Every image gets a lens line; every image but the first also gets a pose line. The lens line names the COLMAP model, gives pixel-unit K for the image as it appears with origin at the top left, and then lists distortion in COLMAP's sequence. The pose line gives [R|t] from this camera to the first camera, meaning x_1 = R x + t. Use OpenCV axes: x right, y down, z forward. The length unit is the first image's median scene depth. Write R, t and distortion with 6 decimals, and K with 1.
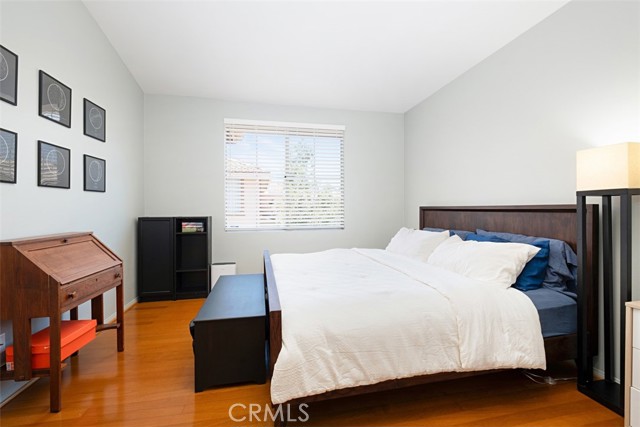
lens RADIAL K [[274.7, 0, 318.0], [0, 274.7, 212.2], [0, 0, 1]] dist [-0.000803, -0.000480]
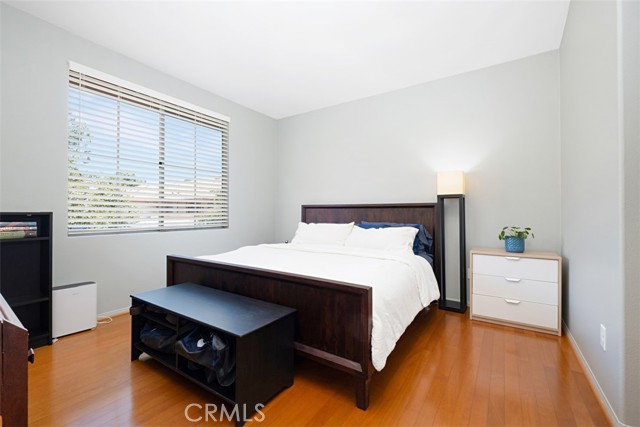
lens RADIAL K [[274.7, 0, 320.3], [0, 274.7, 214.4], [0, 0, 1]] dist [-0.000803, -0.000480]
pose [[0.705863, 0.001265, 0.708347, -0.412832], [0.002299, 0.999989, -0.004076, 0.025956], [-0.708345, 0.004505, 0.705852, 0.140206]]
